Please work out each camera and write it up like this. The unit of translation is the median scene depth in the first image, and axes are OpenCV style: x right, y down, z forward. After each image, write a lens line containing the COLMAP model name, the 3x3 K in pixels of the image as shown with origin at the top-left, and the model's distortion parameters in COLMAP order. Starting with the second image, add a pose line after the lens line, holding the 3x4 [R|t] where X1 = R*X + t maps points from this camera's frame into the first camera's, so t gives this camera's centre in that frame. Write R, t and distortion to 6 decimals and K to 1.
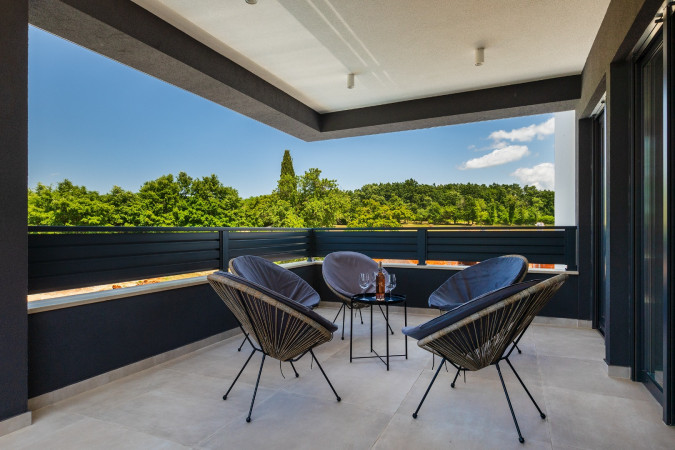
lens RADIAL K [[510.3, 0, 375.7], [0, 510.3, 226.0], [0, 0, 1]] dist [0.005640, -0.000413]
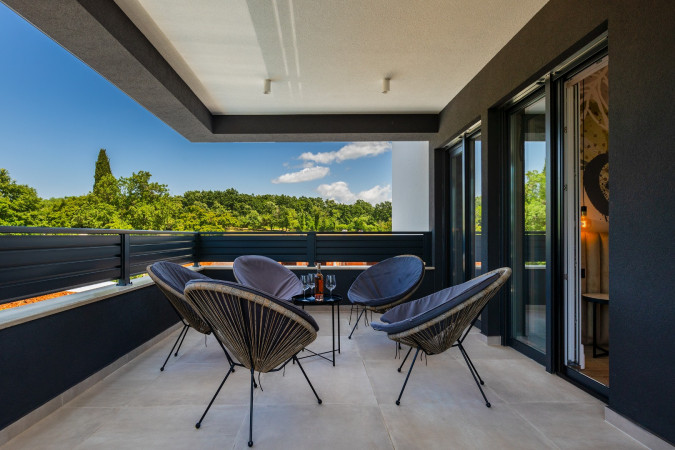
lens RADIAL K [[425.0, 0, 336.8], [0, 425.0, 234.4], [0, 0, 1]] dist [0.002526, -0.000606]
pose [[0.860586, 0.004345, 0.509286, -0.204647], [-0.004446, 0.999990, -0.001020, 0.005245], [-0.509285, -0.001387, 0.860597, 0.116261]]
